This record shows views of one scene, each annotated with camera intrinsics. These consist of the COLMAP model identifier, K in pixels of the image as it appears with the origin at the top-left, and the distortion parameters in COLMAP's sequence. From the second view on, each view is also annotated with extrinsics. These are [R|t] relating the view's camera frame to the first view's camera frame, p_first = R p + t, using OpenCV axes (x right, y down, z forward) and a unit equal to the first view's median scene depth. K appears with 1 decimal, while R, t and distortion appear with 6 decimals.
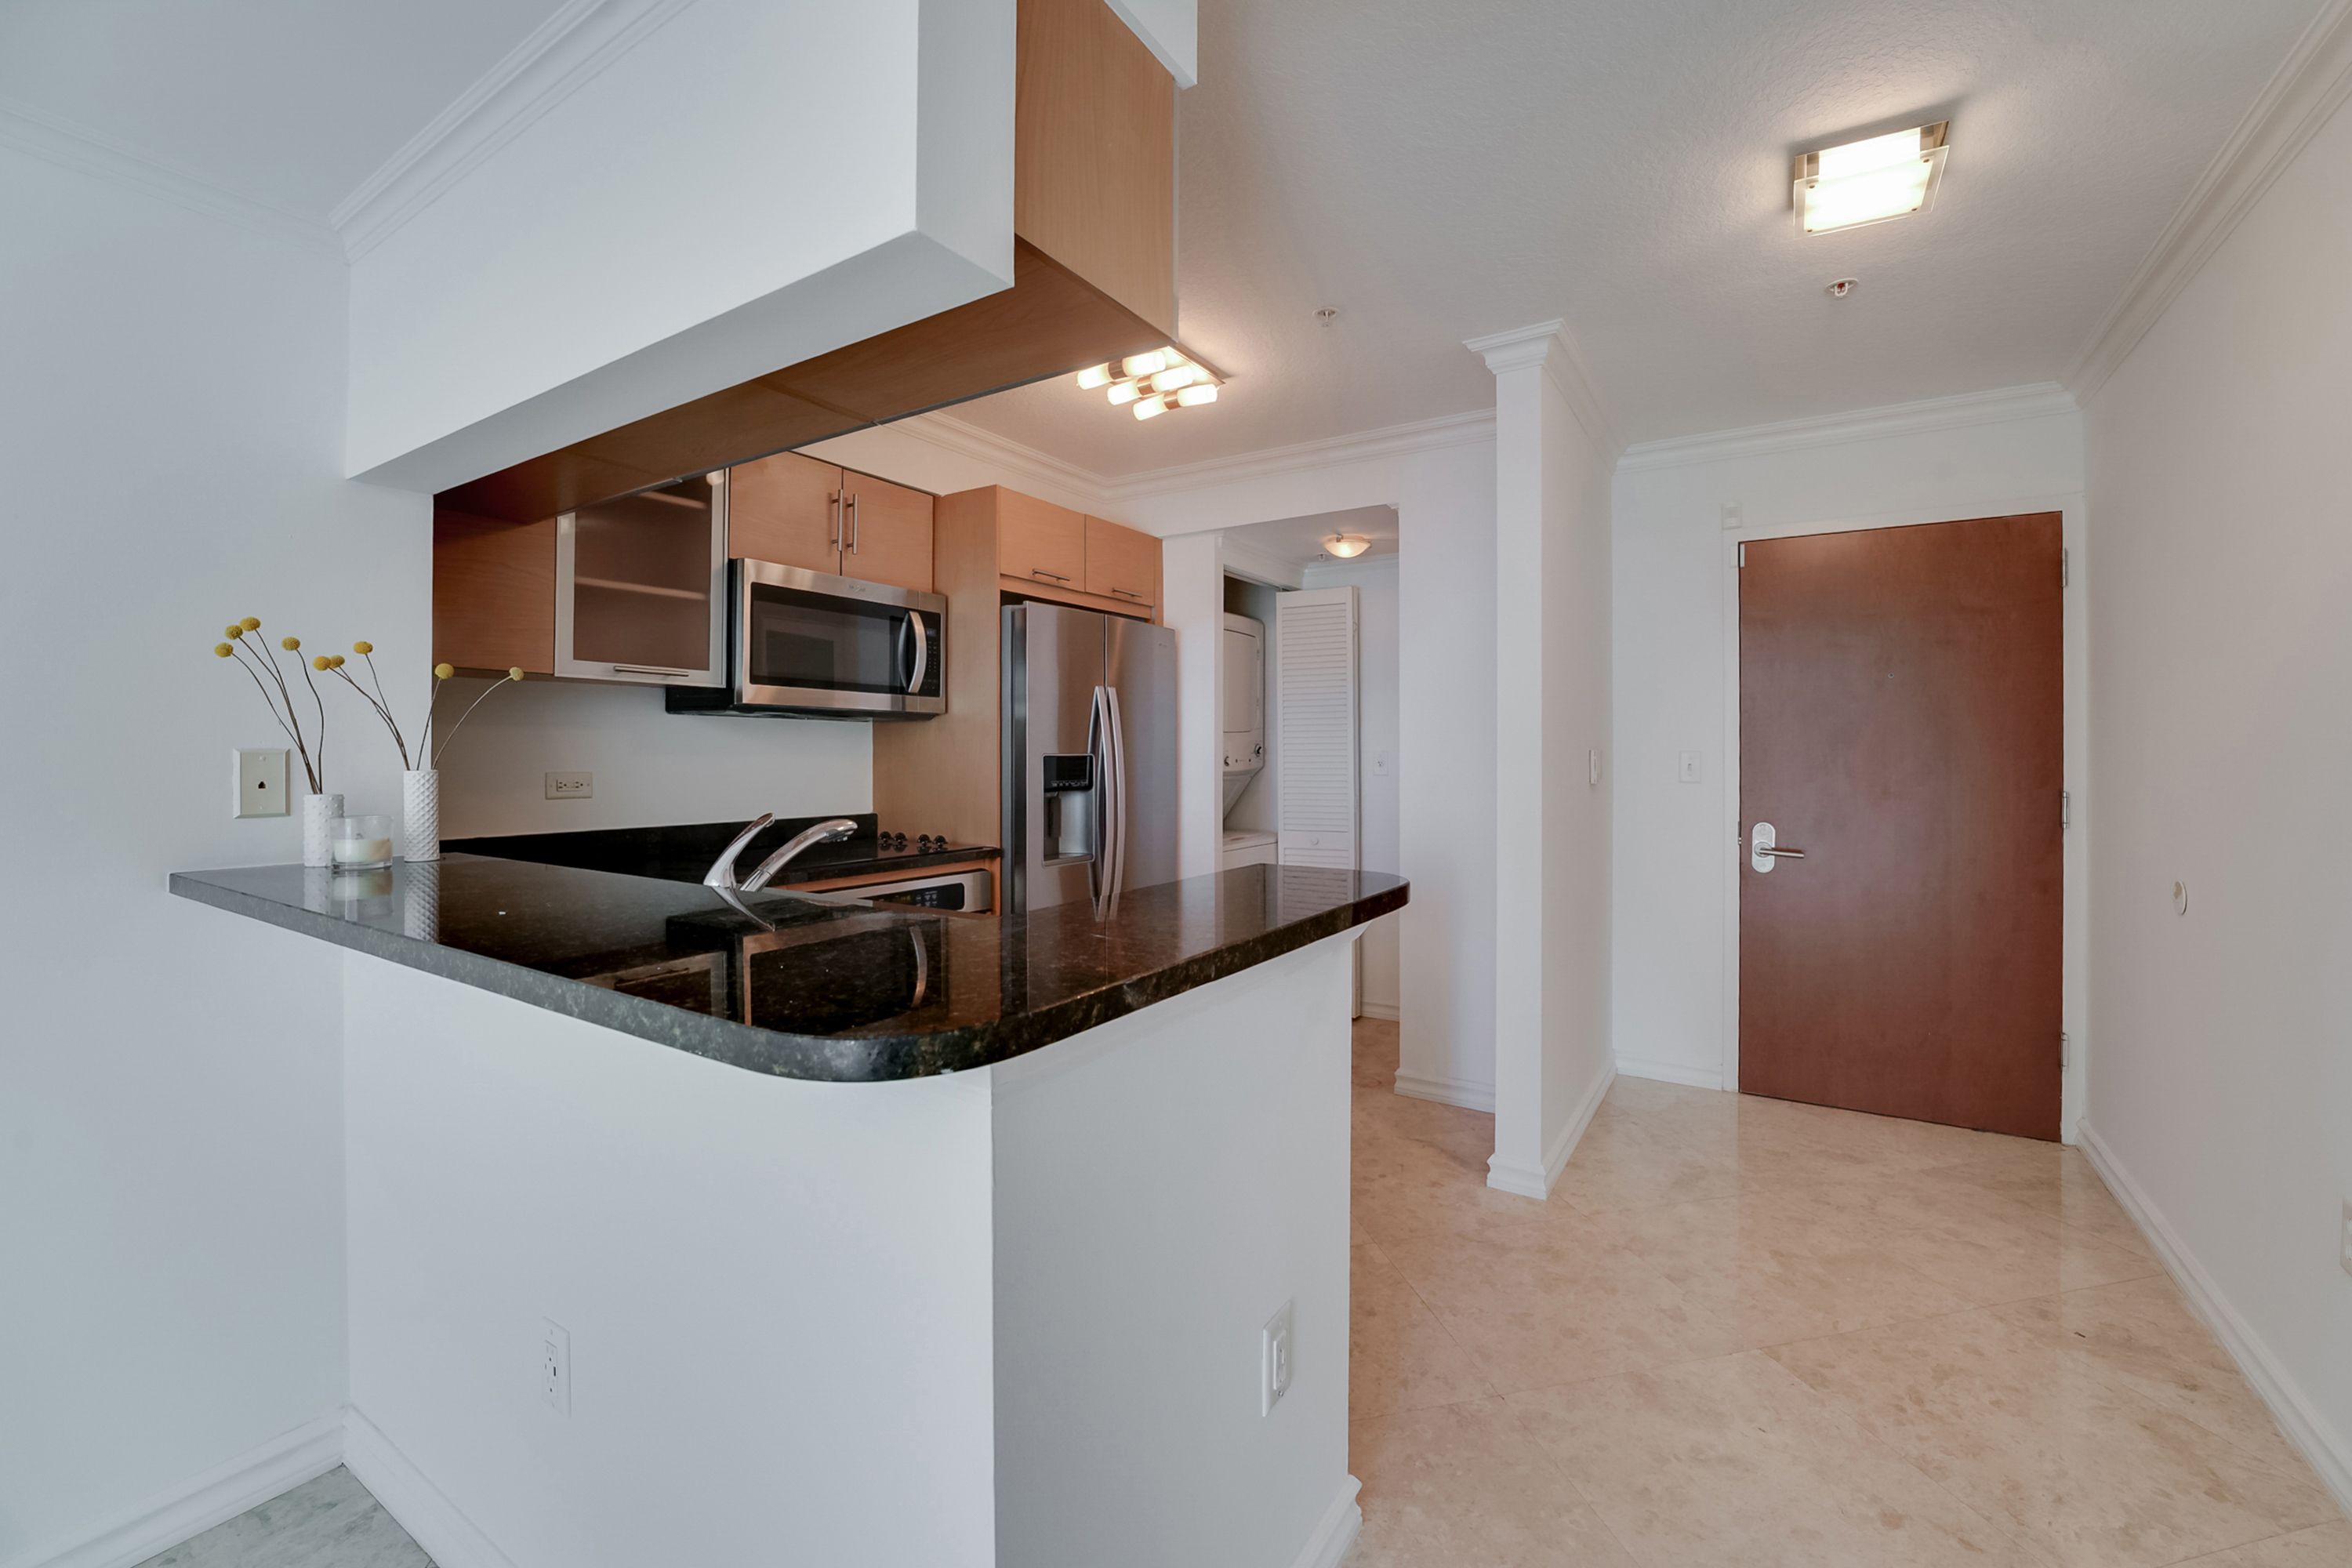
lens RADIAL K [[970.9, 0, 1215.6], [0, 970.9, 758.5], [0, 0, 1]] dist [-0.001454, -0.000137]
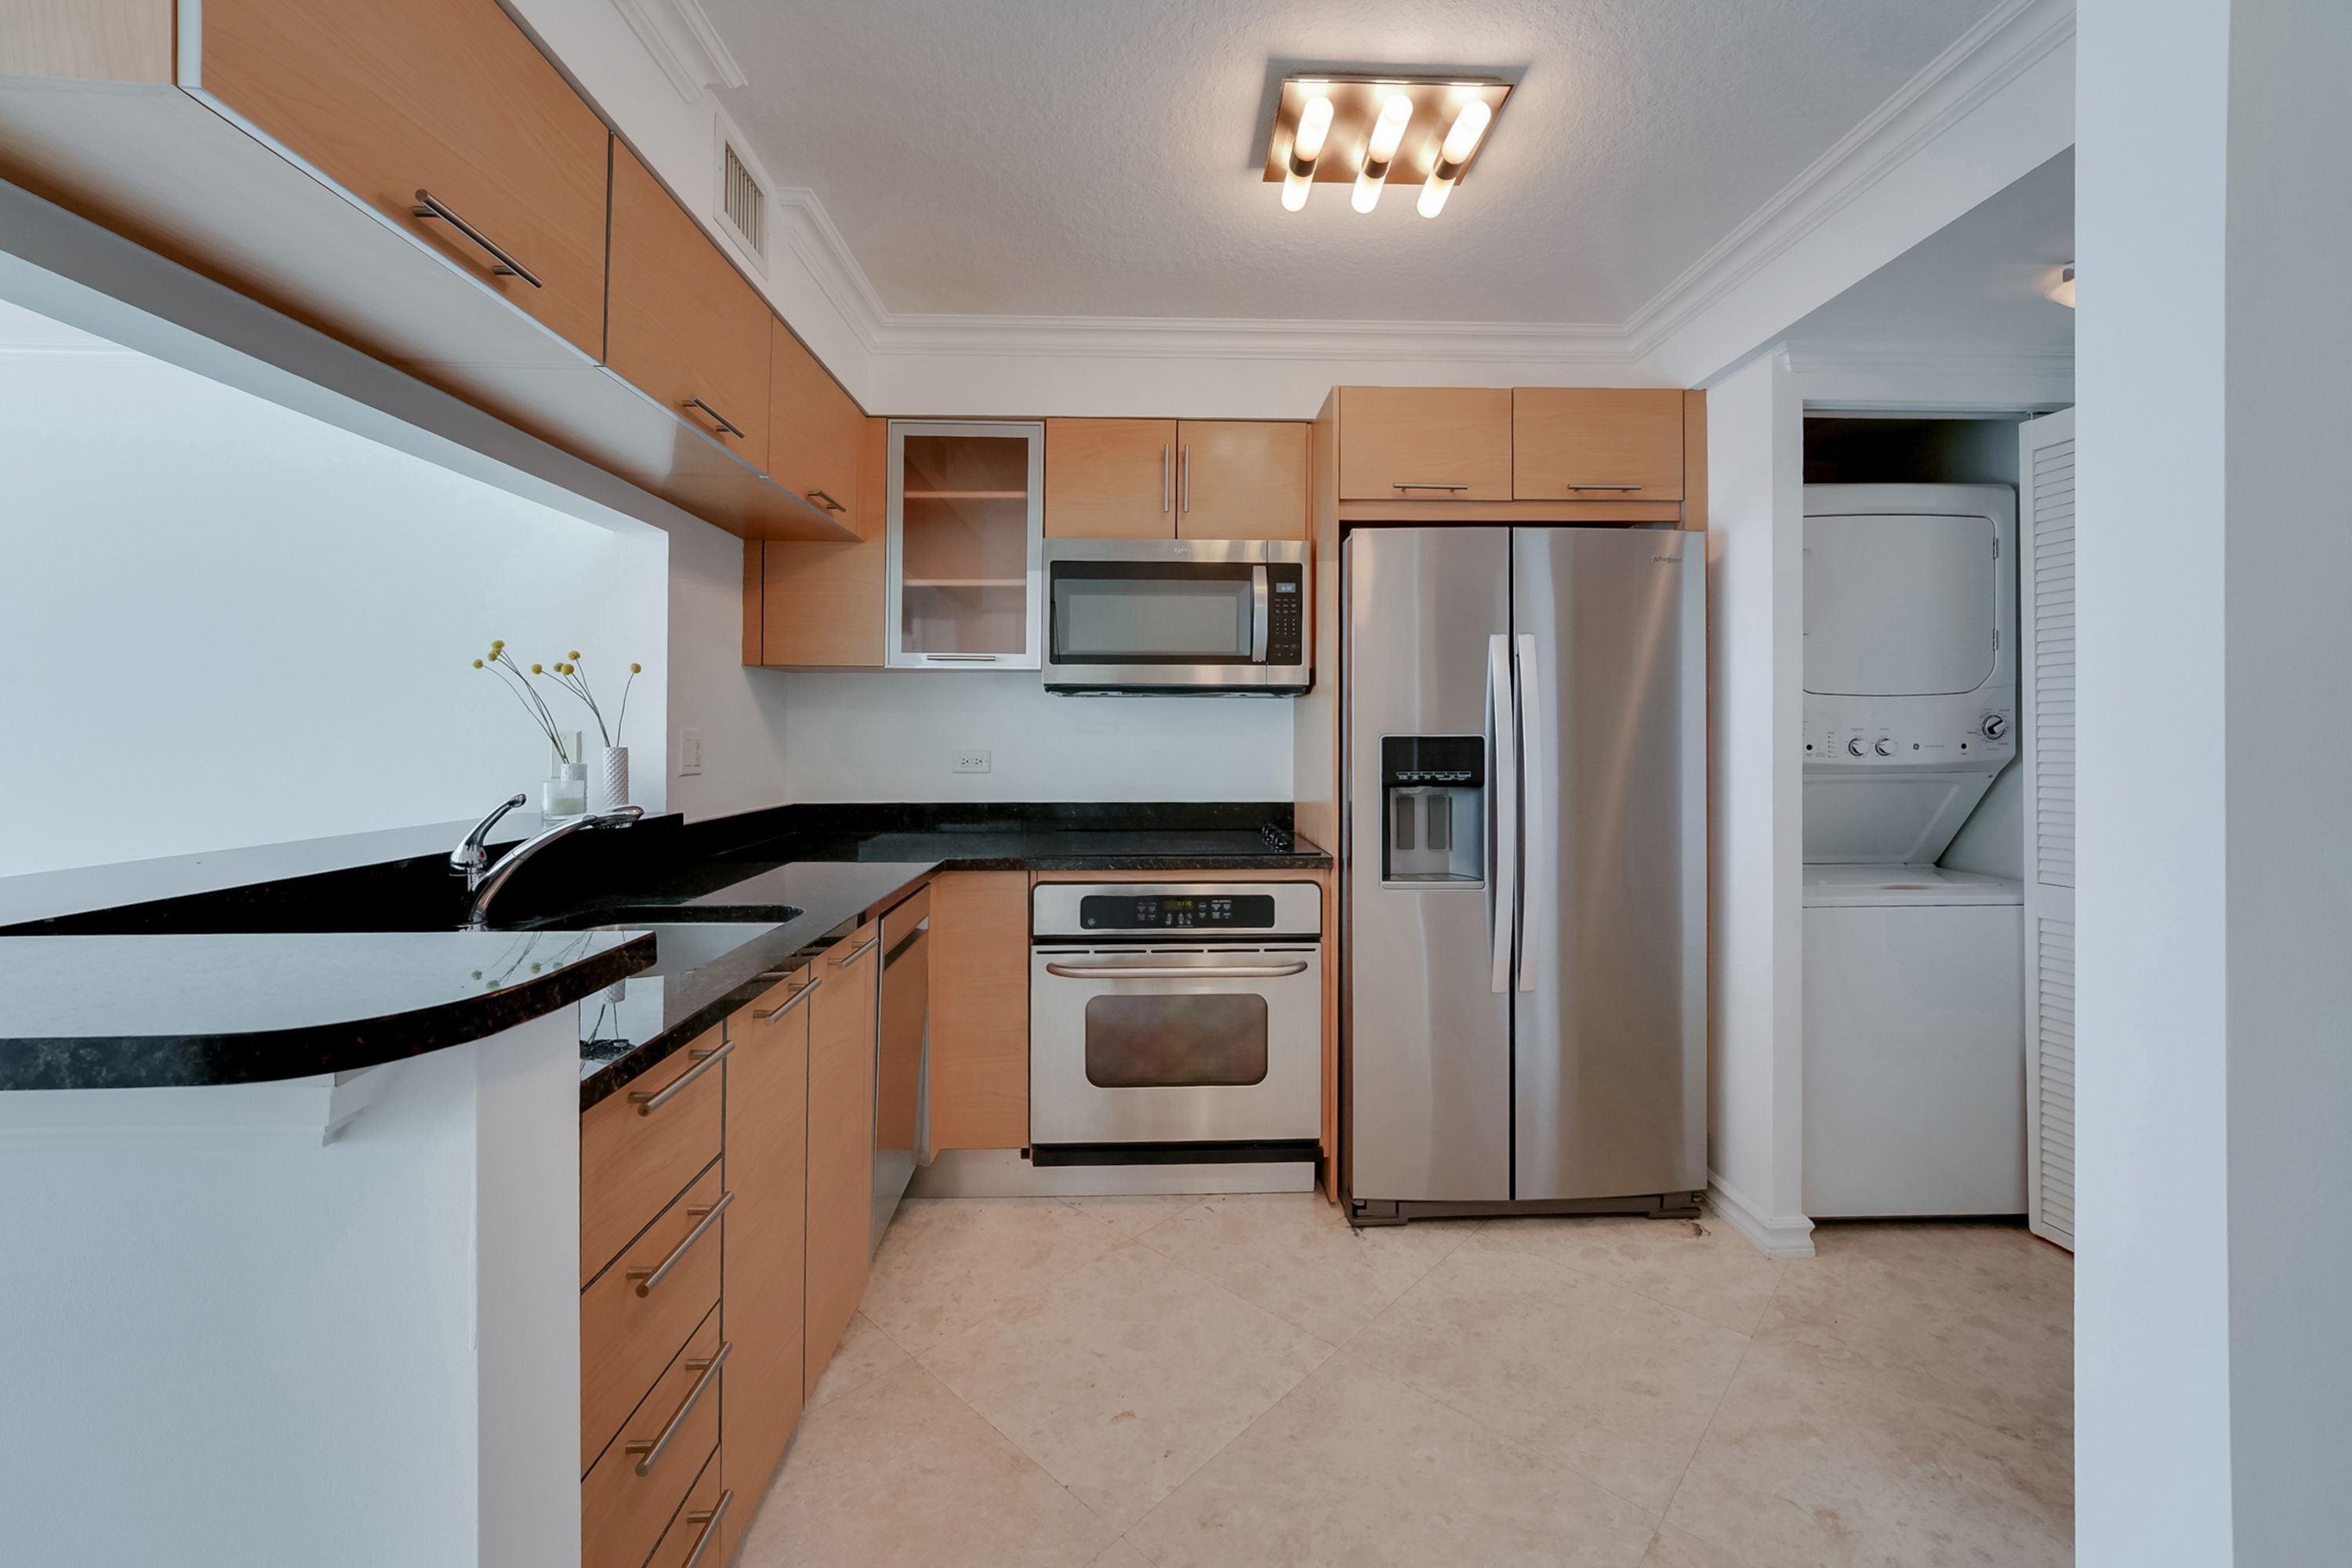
lens RADIAL K [[973.8, 0, 1174.8], [0, 973.8, 730.7], [0, 0, 1]] dist [-0.000777, 0.000001]
pose [[0.542206, -0.004541, -0.840233, 0.349143], [-0.003631, 0.999963, -0.007748, -0.001176], [0.840238, 0.007252, 0.542169, 0.466756]]
